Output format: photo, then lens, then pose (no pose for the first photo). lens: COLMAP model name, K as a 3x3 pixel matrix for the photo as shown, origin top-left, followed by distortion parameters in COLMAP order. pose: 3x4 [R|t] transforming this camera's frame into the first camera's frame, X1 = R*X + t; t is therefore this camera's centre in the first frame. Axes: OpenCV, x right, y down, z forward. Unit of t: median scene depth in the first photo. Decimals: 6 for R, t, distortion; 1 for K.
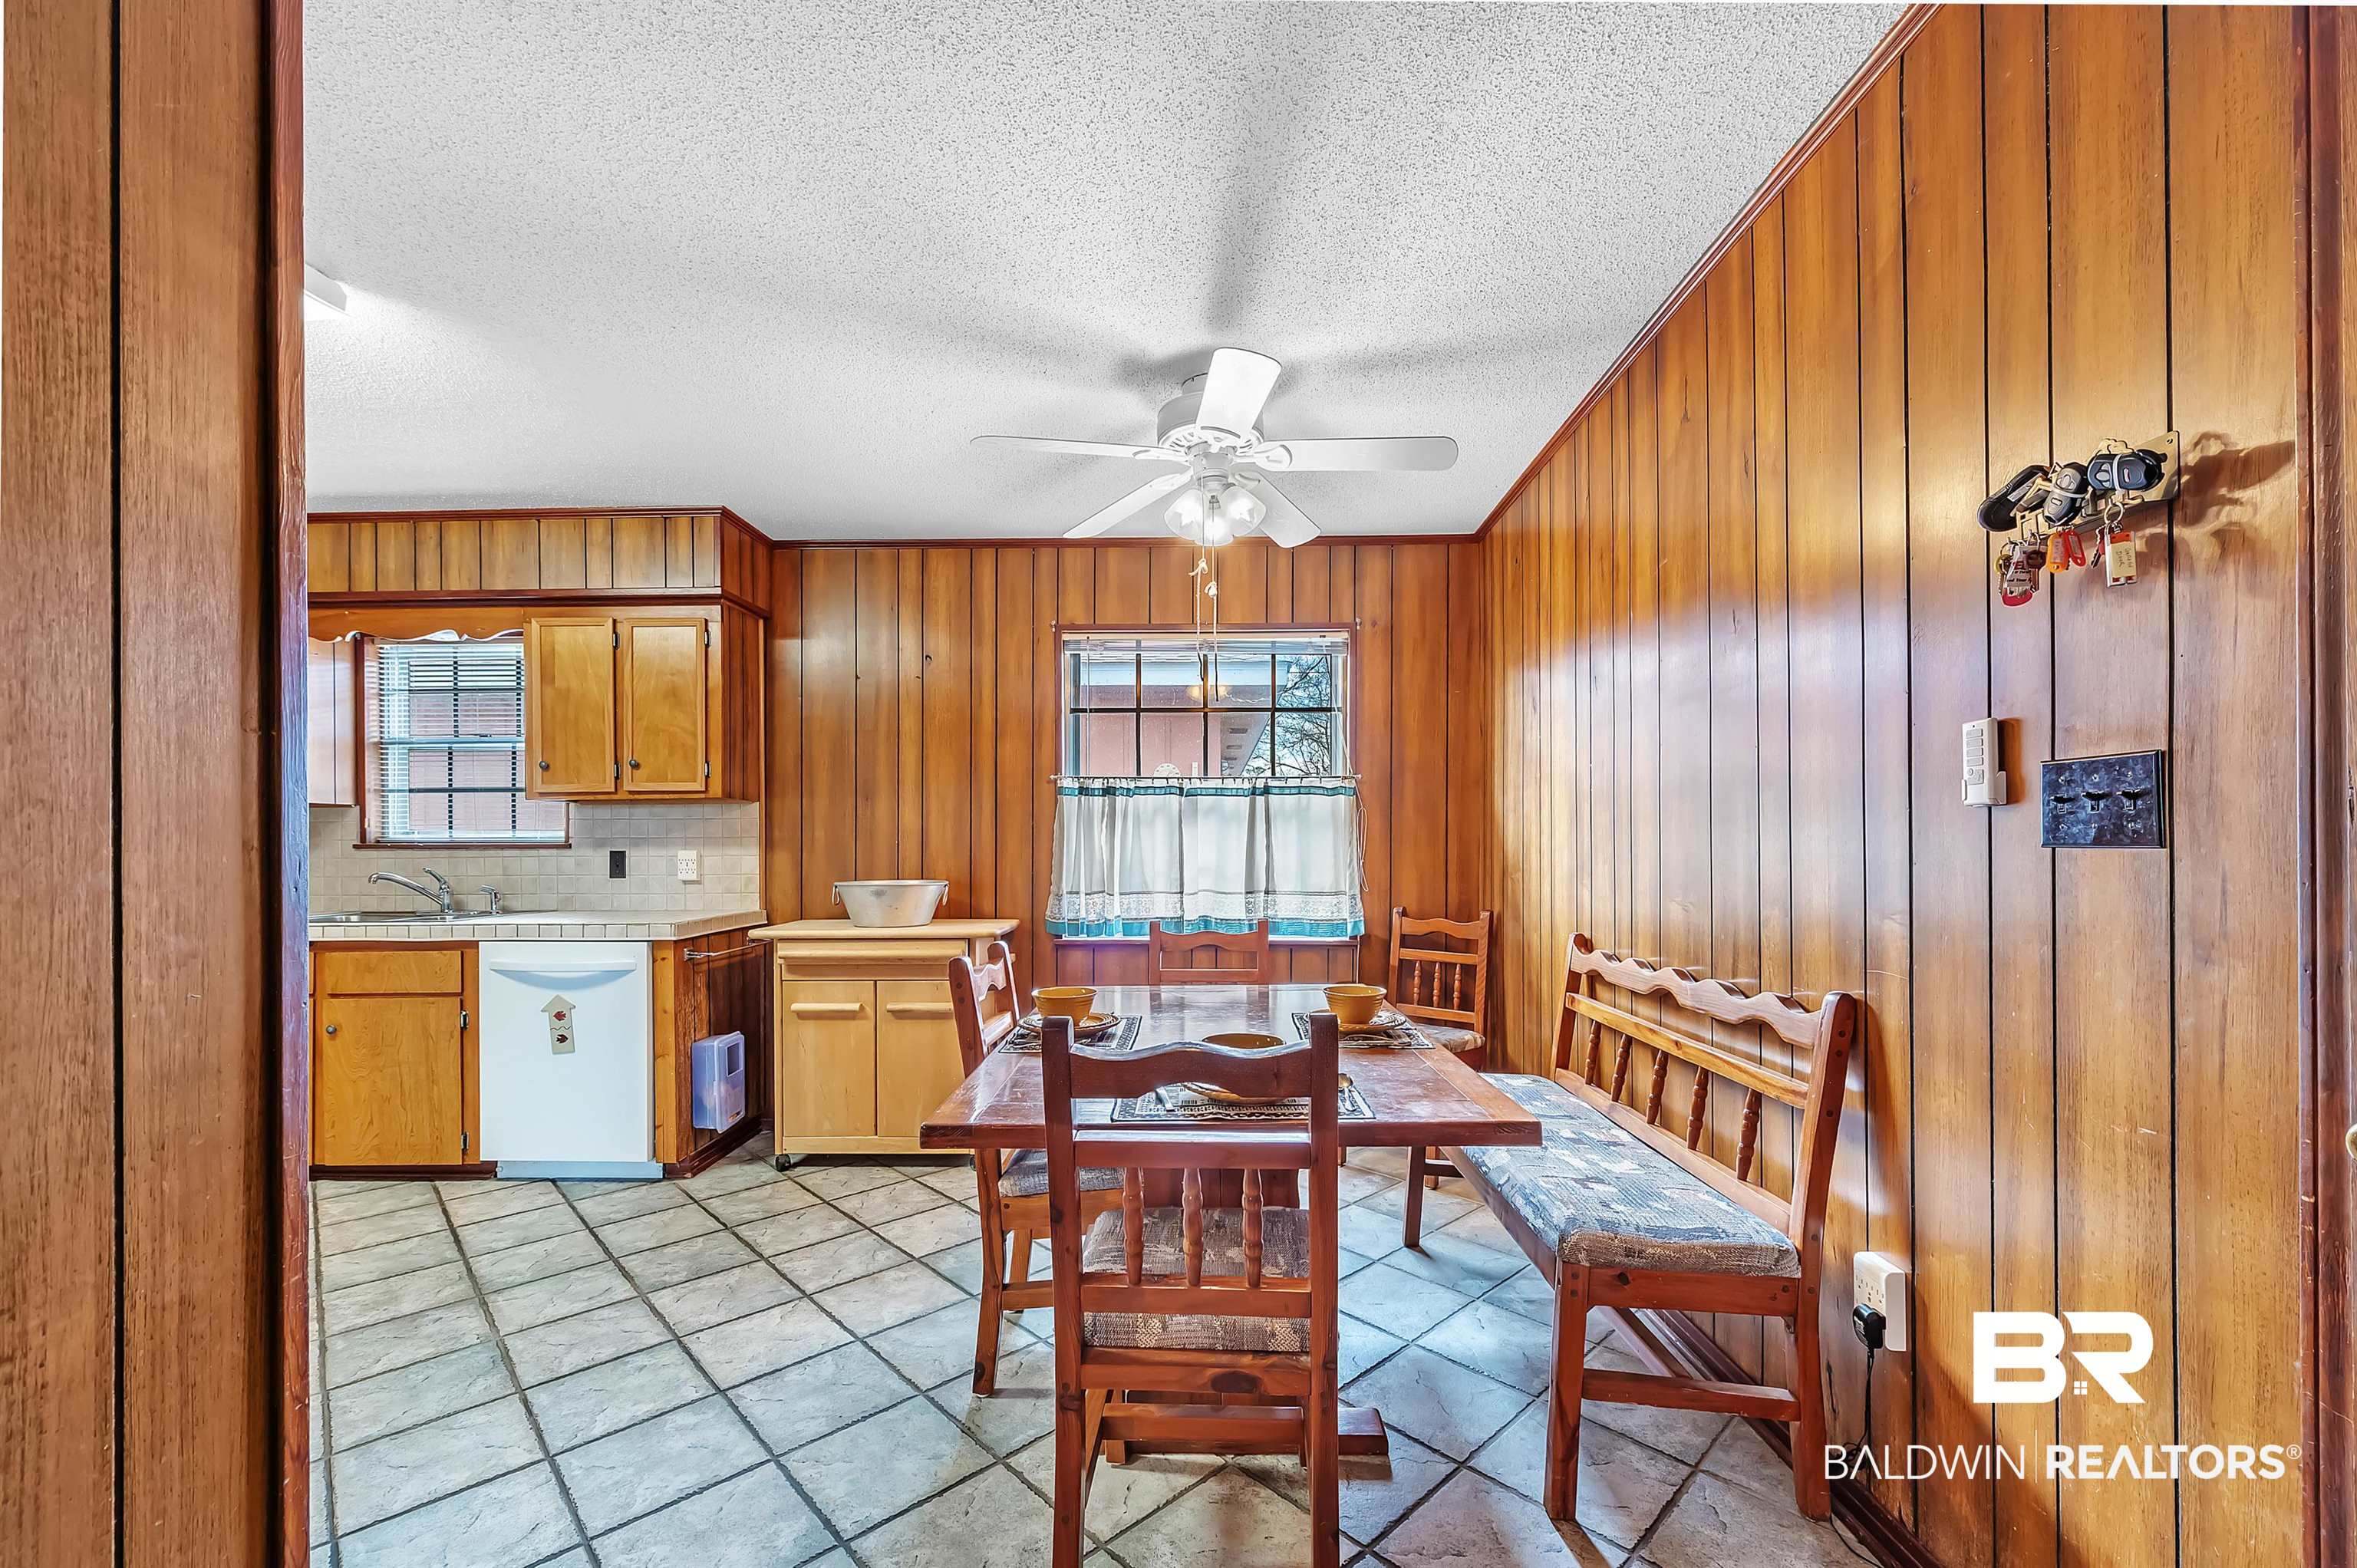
lens RADIAL K [[929.9, 0, 1179.8], [0, 929.9, 848.2], [0, 0, 1]] dist [-0.004212, -0.000507]
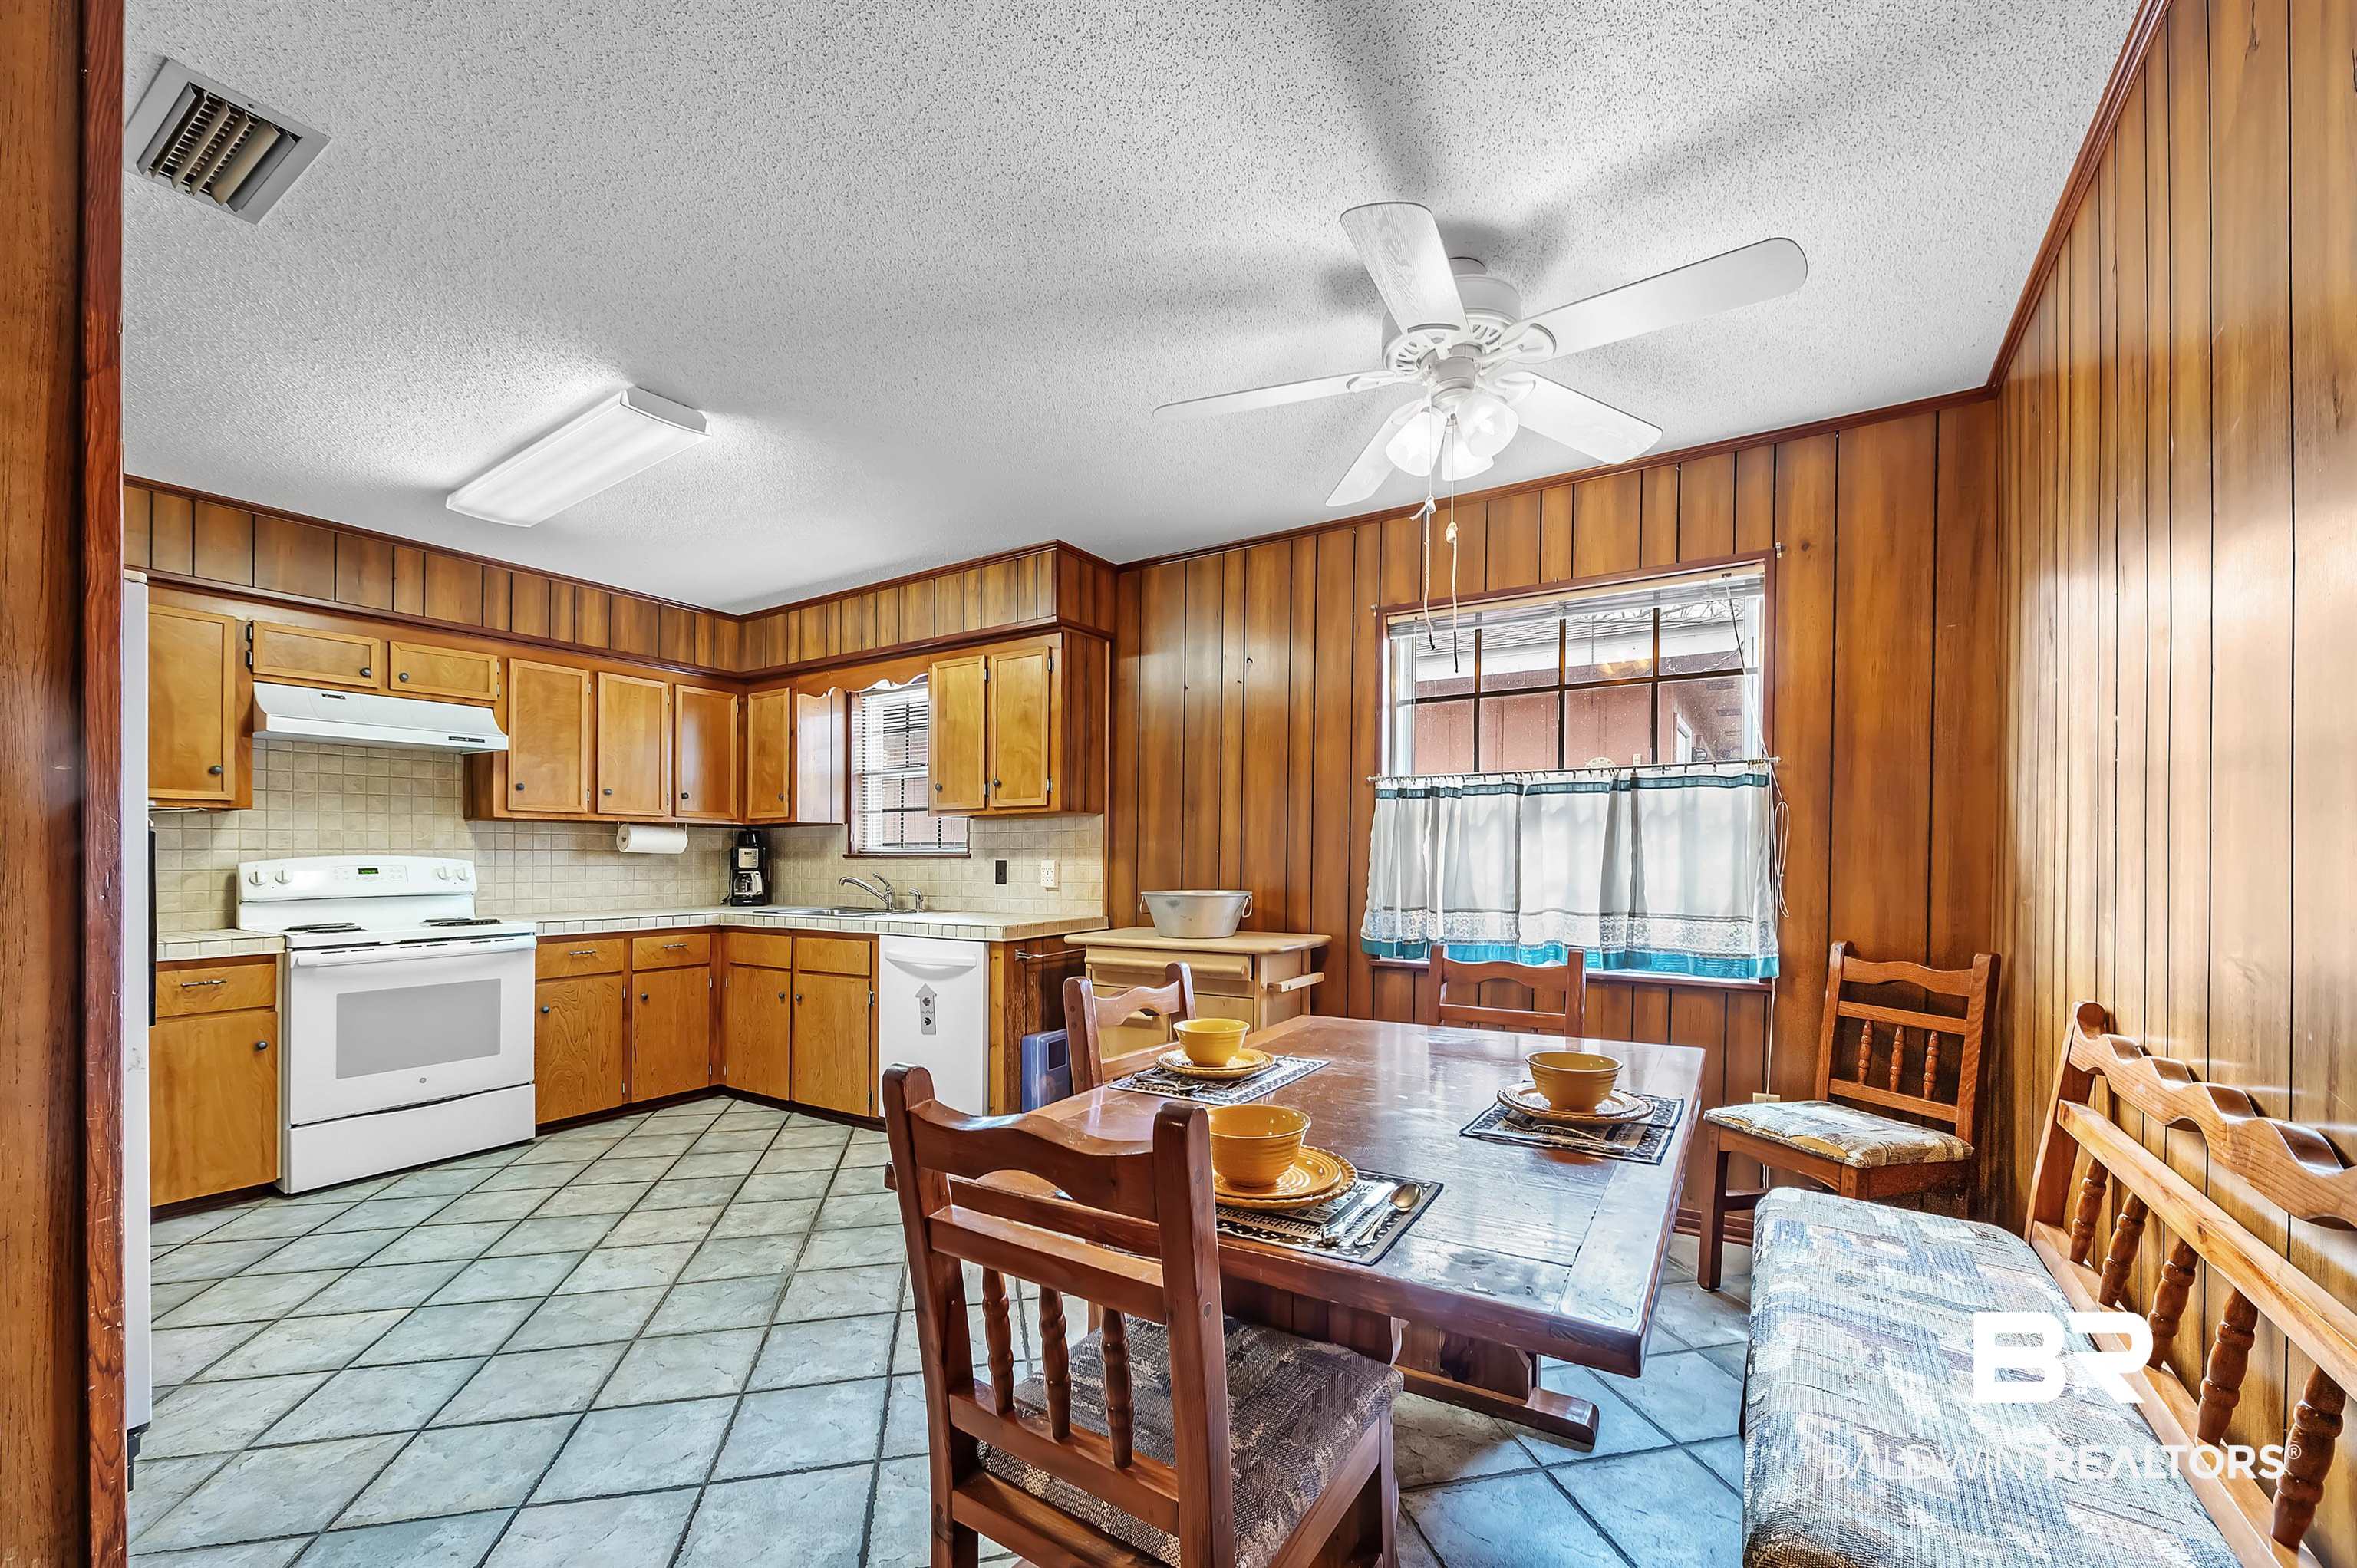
lens RADIAL K [[929.9, 0, 1187.0], [0, 929.9, 856.3], [0, 0, 1]] dist [-0.004212, -0.000507]
pose [[0.856482, -0.000322, -0.516177, 0.177504], [0.000236, 1.000000, -0.000233, -0.001202], [0.516177, 0.000078, 0.856482, 0.143751]]
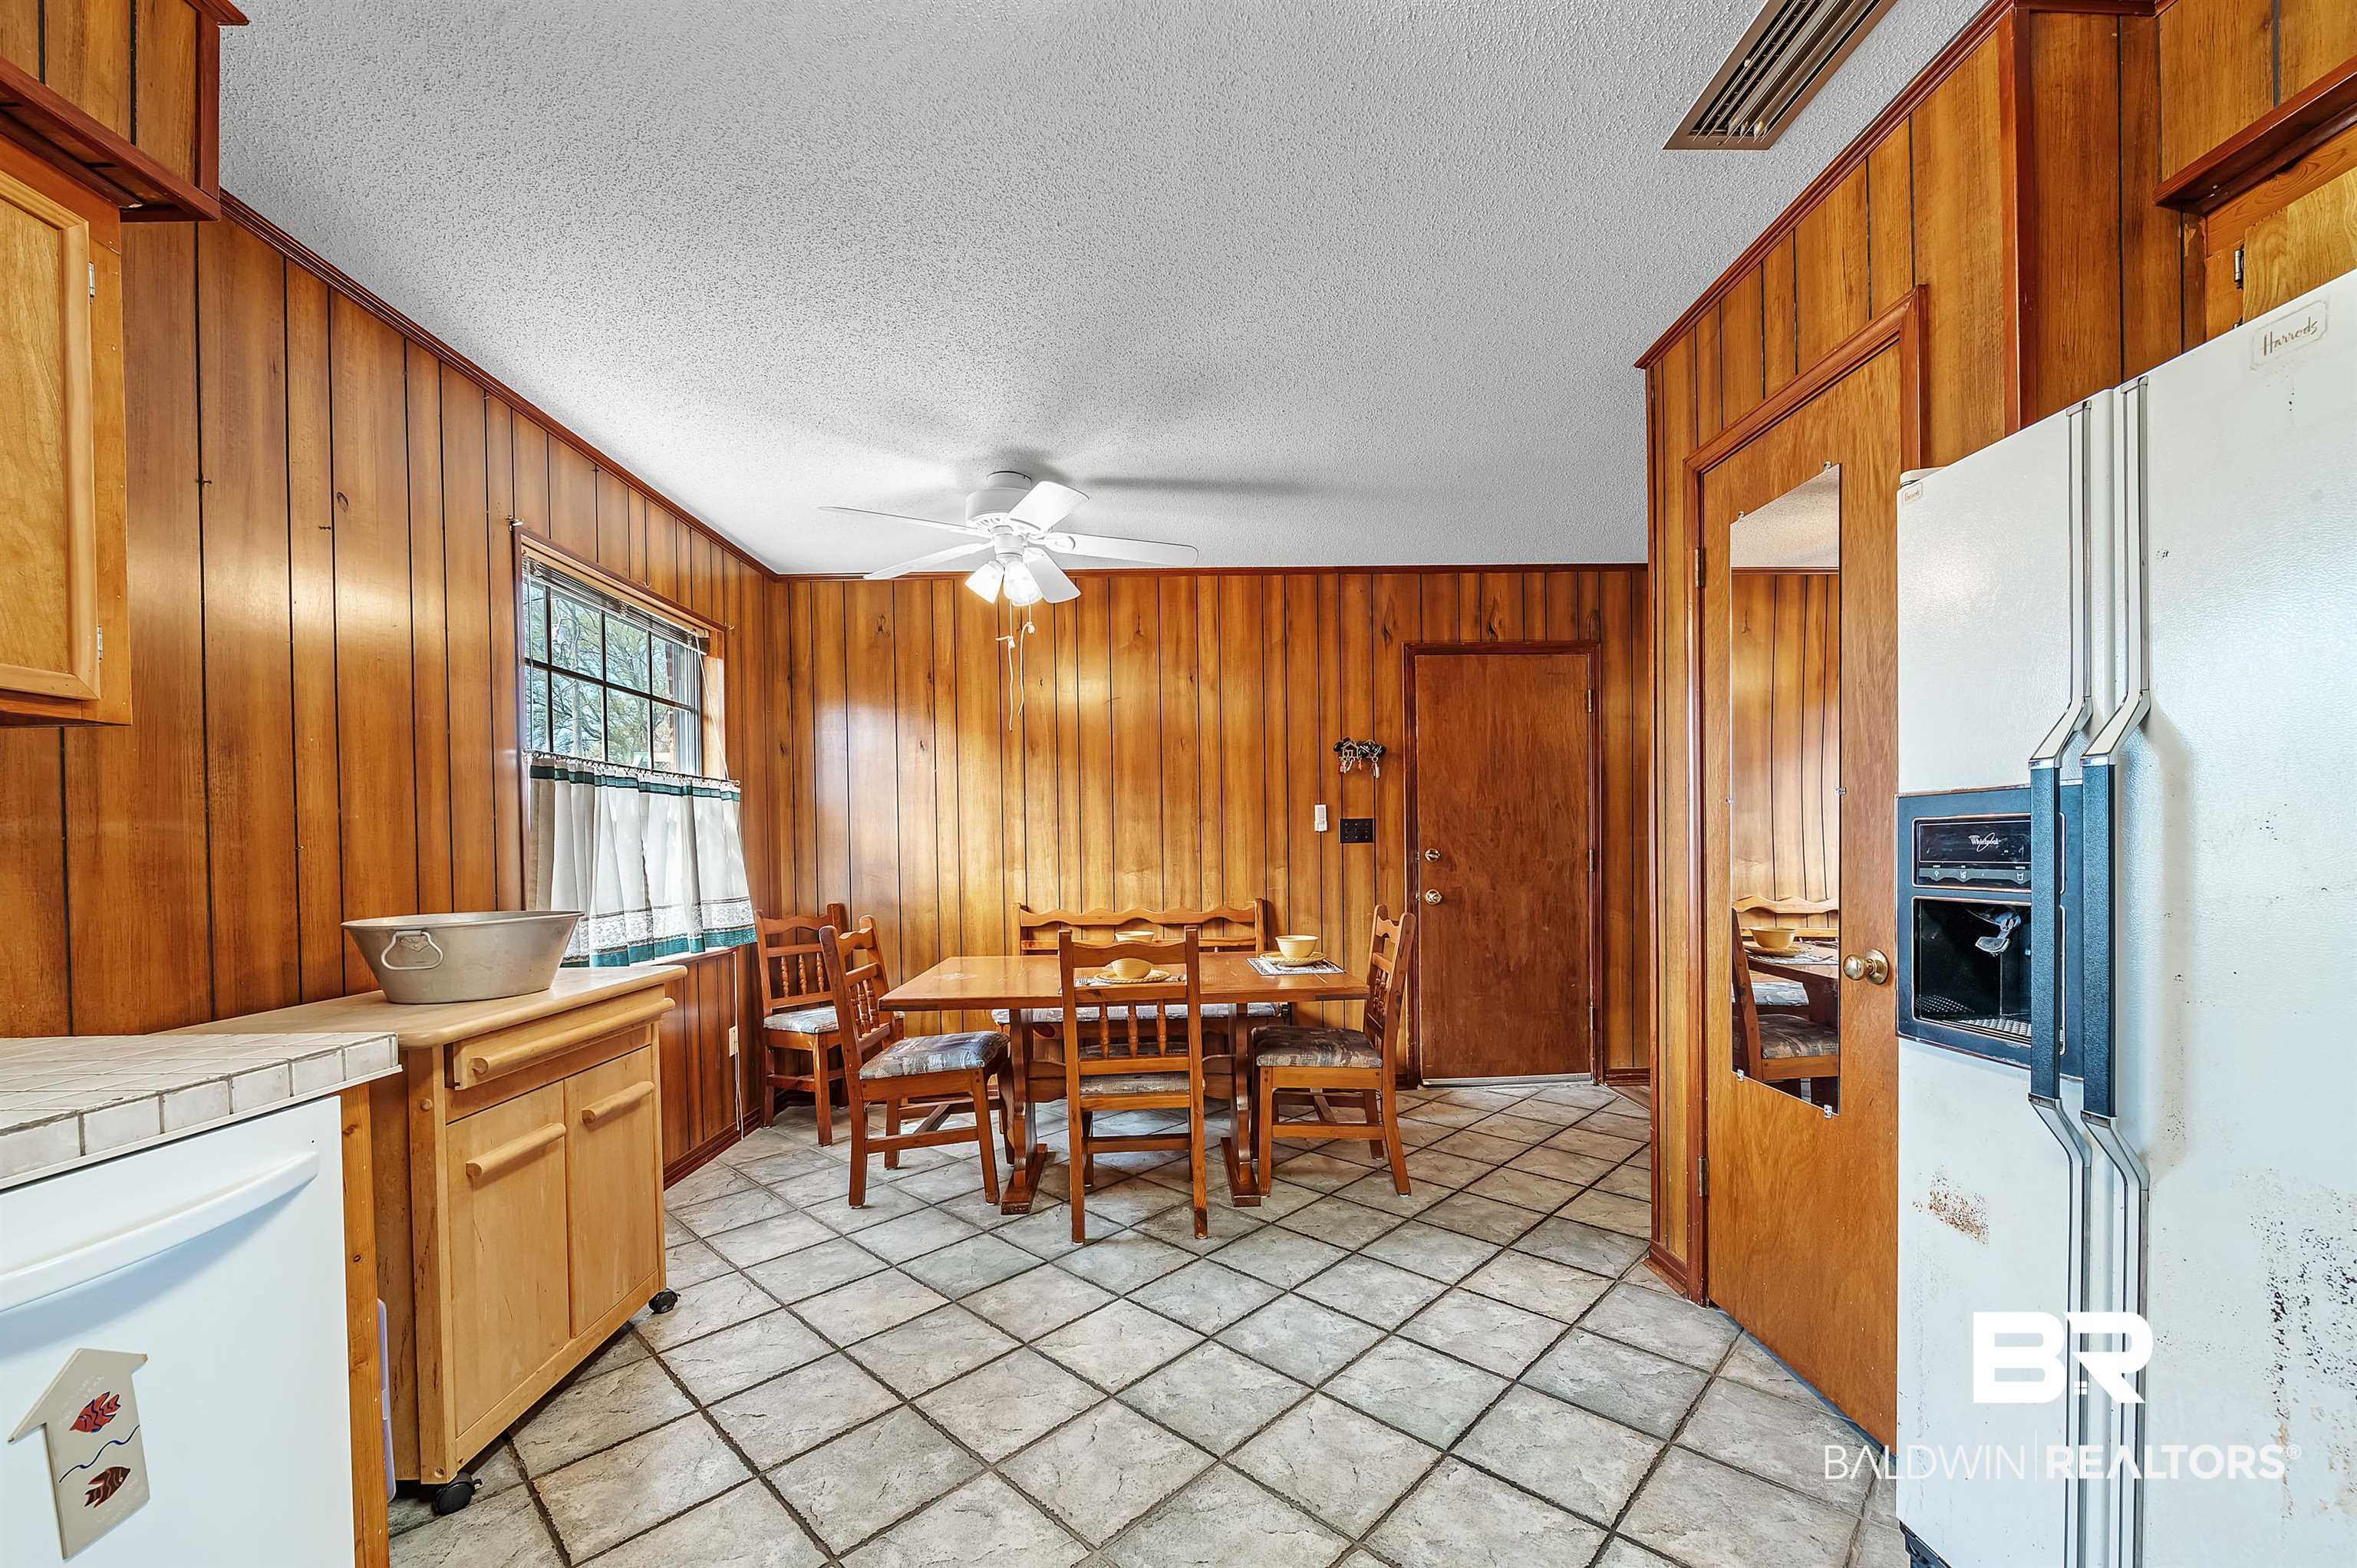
lens RADIAL K [[929.9, 0, 1193.5], [0, 929.9, 852.4], [0, 0, 1]] dist [-0.004212, -0.000507]
pose [[-0.045489, -0.005919, 0.998947, -0.845908], [0.016255, 0.999846, 0.006665, 0.000804], [-0.998833, 0.016541, -0.045385, 0.561736]]
